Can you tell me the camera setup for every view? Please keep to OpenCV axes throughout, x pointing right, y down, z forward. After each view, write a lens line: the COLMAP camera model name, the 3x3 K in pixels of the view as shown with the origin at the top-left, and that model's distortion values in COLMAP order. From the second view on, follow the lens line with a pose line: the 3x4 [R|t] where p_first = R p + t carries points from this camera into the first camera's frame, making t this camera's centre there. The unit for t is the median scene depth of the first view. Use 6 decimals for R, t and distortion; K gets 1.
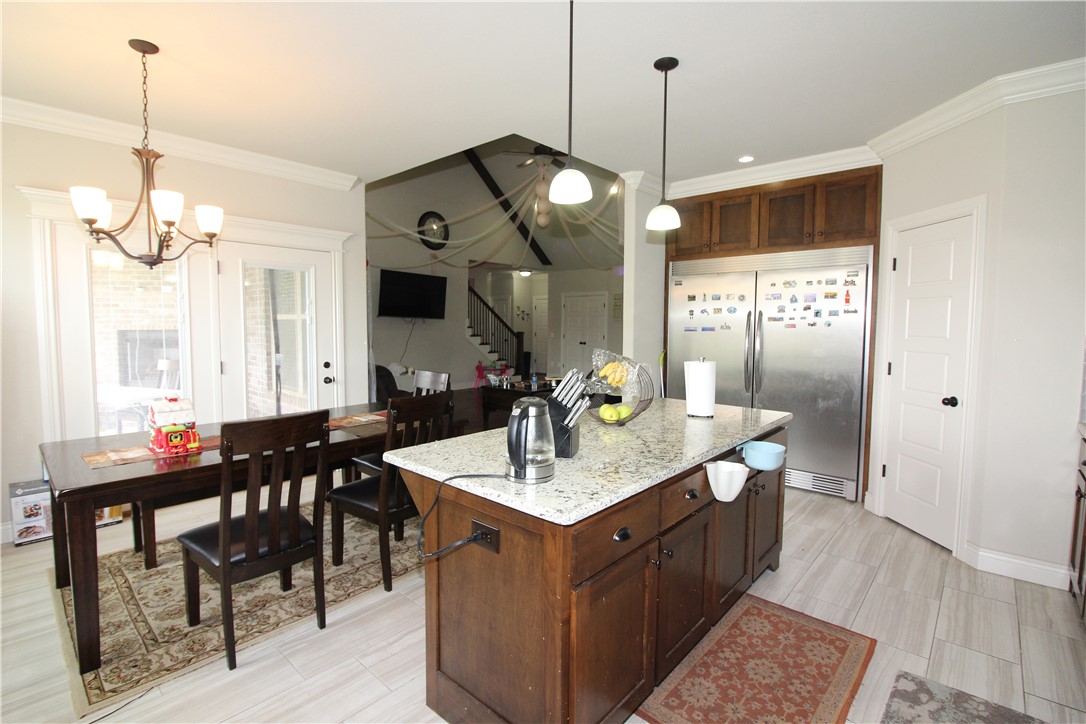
lens RADIAL K [[502.6, 0, 543.9], [0, 502.6, 356.4], [0, 0, 1]] dist [-0.000202, -0.013032]
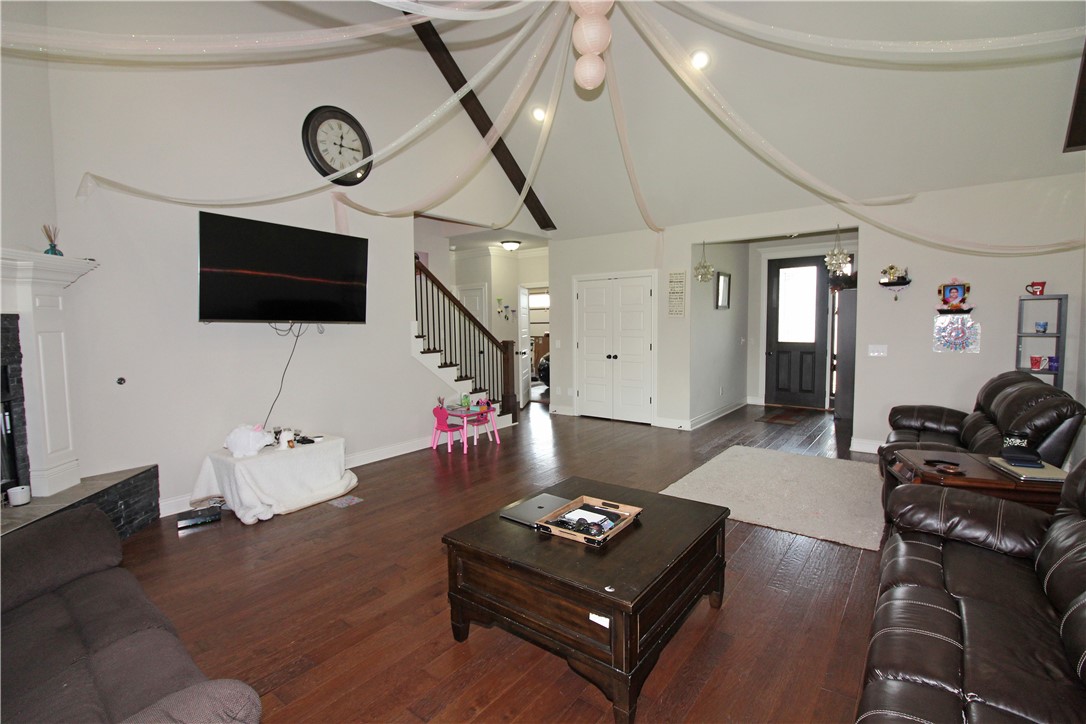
lens RADIAL K [[502.6, 0, 543.9], [0, 502.6, 356.4], [0, 0, 1]] dist [-0.000202, -0.013032]
pose [[0.997030, -0.025744, 0.072579, -0.051342], [0.025347, 0.999658, 0.006377, -0.034881], [-0.072718, -0.004518, 0.997342, 0.429131]]
